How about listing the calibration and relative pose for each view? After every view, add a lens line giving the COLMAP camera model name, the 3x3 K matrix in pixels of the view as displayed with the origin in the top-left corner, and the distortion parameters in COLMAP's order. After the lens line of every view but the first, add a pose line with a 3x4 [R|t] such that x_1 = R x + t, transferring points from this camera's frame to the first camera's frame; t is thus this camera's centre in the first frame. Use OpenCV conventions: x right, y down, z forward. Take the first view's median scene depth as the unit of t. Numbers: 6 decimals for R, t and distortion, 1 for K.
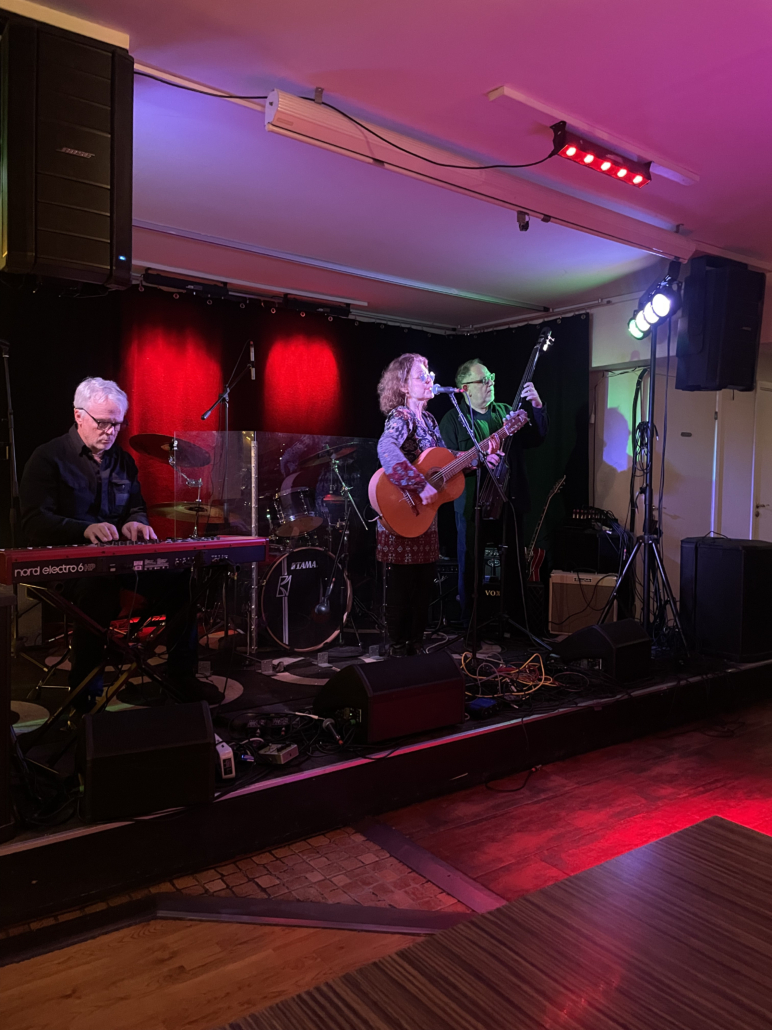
lens RADIAL K [[786.8, 0, 398.6], [0, 786.8, 511.1], [0, 0, 1]] dist [0.084970, -0.105047]
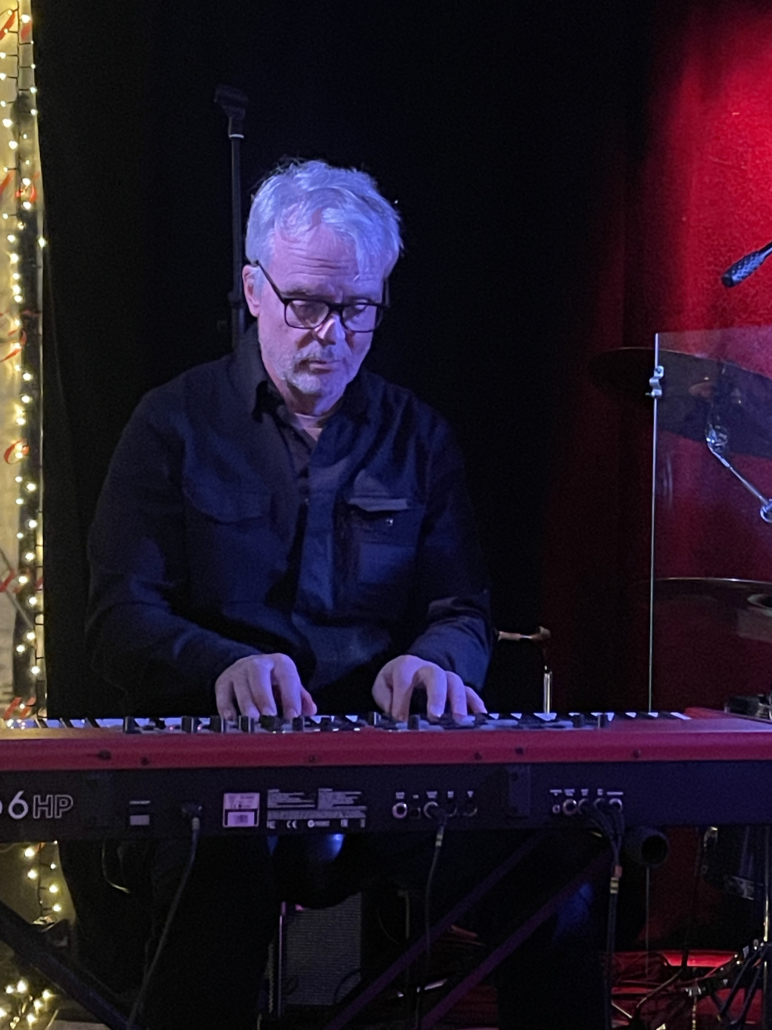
lens RADIAL K [[2212.0, 0, 394.8], [0, 2212.0, 499.6], [0, 0, 1]] dist [0.120578, 0.000000]
pose [[0.806905, -0.002115, -0.590677, 0.126185], [-0.024412, 0.999020, -0.036926, -0.008390], [0.590177, 0.044216, 0.806062, 0.316352]]
